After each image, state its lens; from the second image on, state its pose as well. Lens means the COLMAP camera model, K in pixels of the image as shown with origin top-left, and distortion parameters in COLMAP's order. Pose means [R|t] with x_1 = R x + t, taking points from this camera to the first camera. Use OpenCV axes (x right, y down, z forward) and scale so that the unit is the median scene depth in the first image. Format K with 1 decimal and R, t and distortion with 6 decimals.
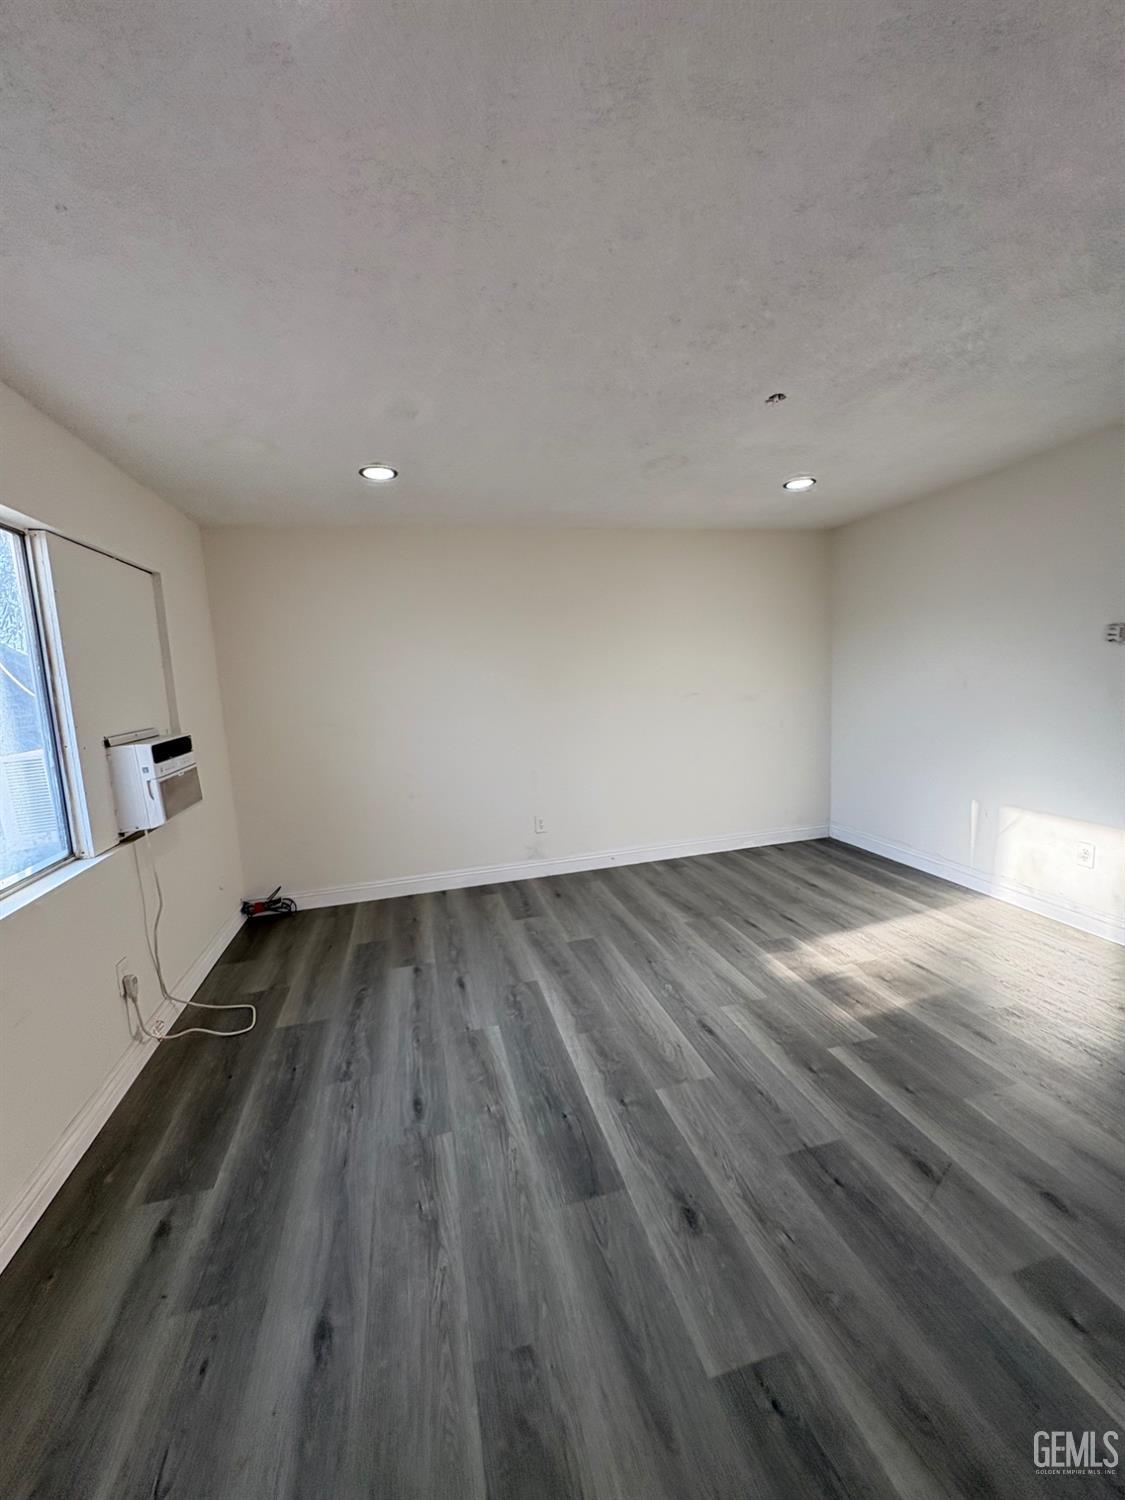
lens RADIAL K [[593.9, 0, 562.5], [0, 593.9, 750.0], [0, 0, 1]] dist [0.000517, -0.000270]
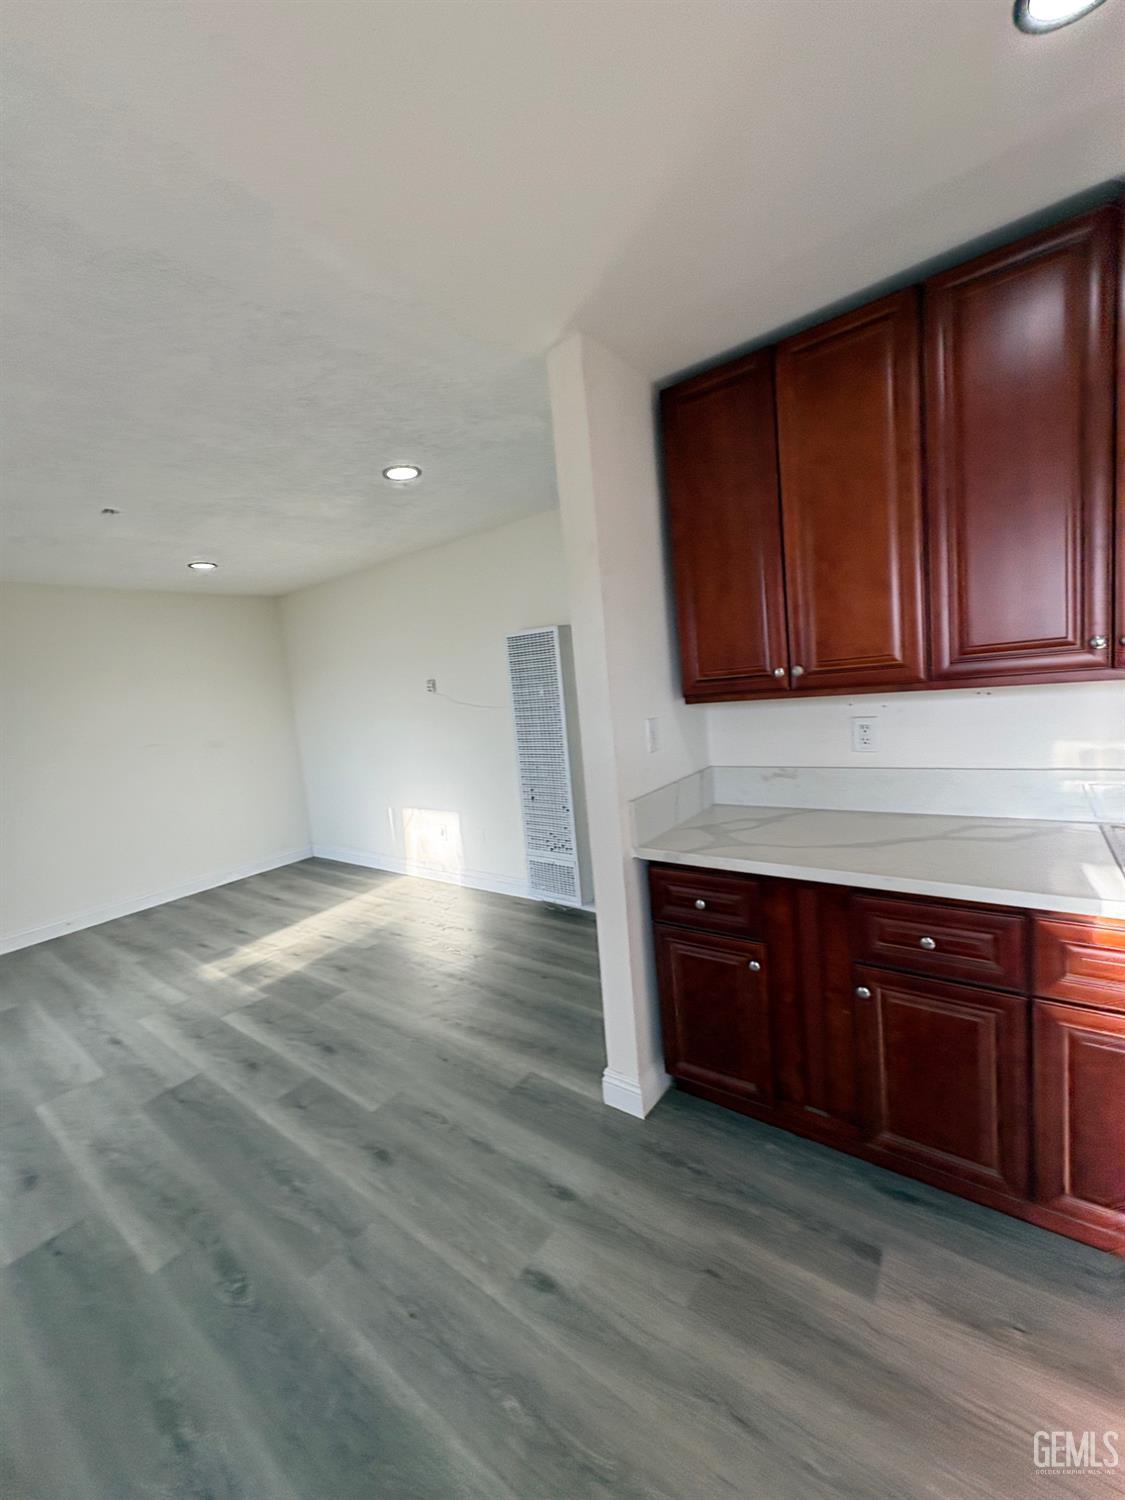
lens RADIAL K [[591.4, 0, 557.0], [0, 591.4, 750.2], [0, 0, 1]] dist [-0.003462, 0.000101]
pose [[0.783317, -0.091708, 0.614820, 0.225597], [0.129567, 0.991422, -0.017193, 0.037289], [-0.607969, 0.093129, 0.788480, -0.396267]]
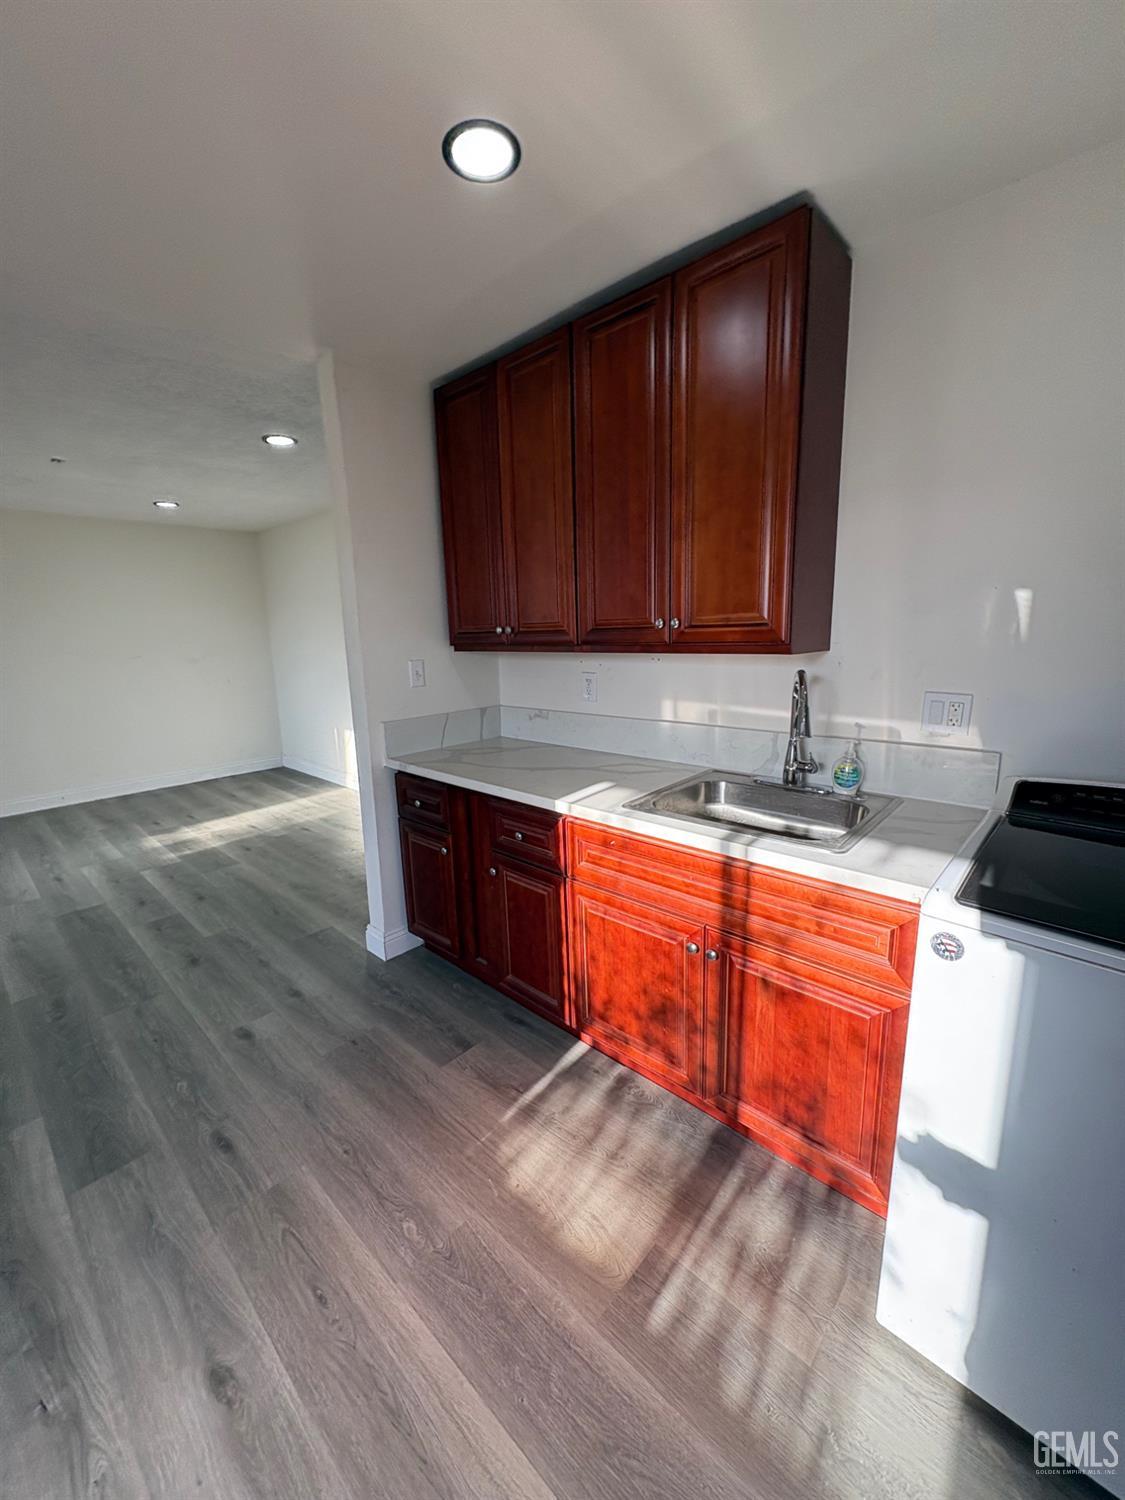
lens RADIAL K [[593.9, 0, 562.5], [0, 593.9, 750.0], [0, 0, 1]] dist [0.000517, -0.000270]
pose [[0.839111, -0.074199, 0.538876, 0.450759], [0.046411, 0.996806, 0.064984, 0.090644], [-0.541977, -0.029519, 0.839875, -0.801464]]
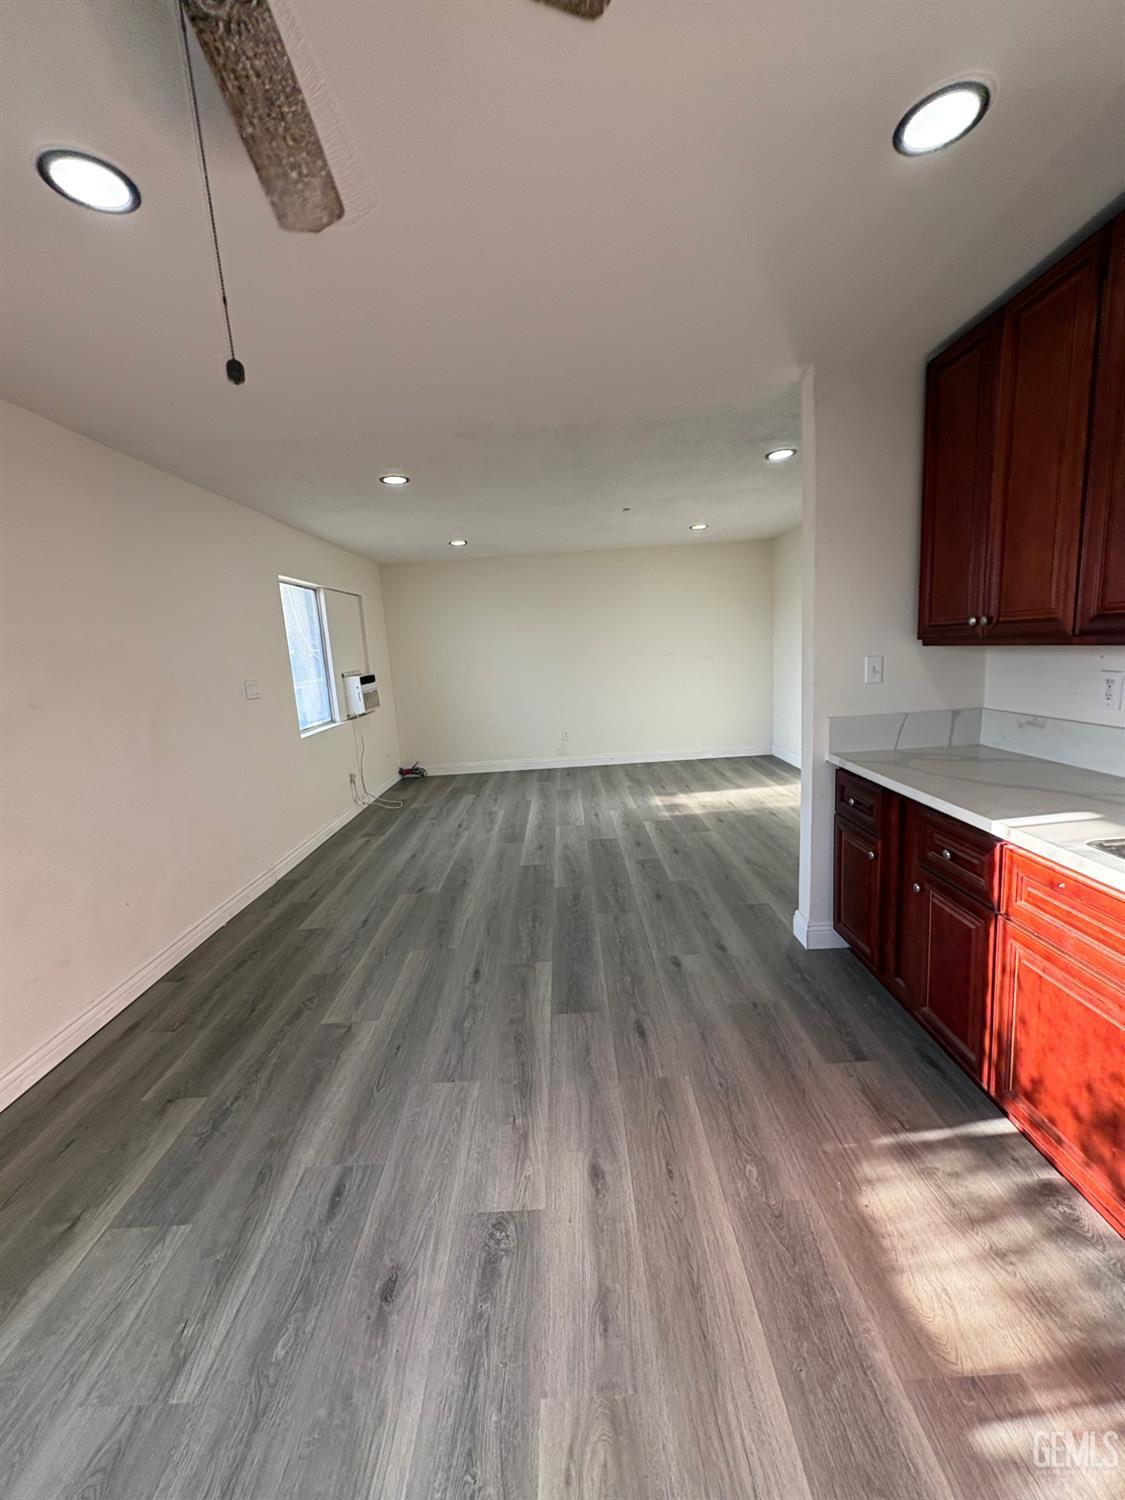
lens RADIAL K [[593.9, 0, 562.5], [0, 593.9, 750.0], [0, 0, 1]] dist [0.000517, -0.000270]
pose [[0.969211, 0.036622, -0.243494, 0.536401], [-0.021704, 0.997735, 0.063673, 0.095218], [0.245275, -0.056427, 0.967810, -0.884538]]
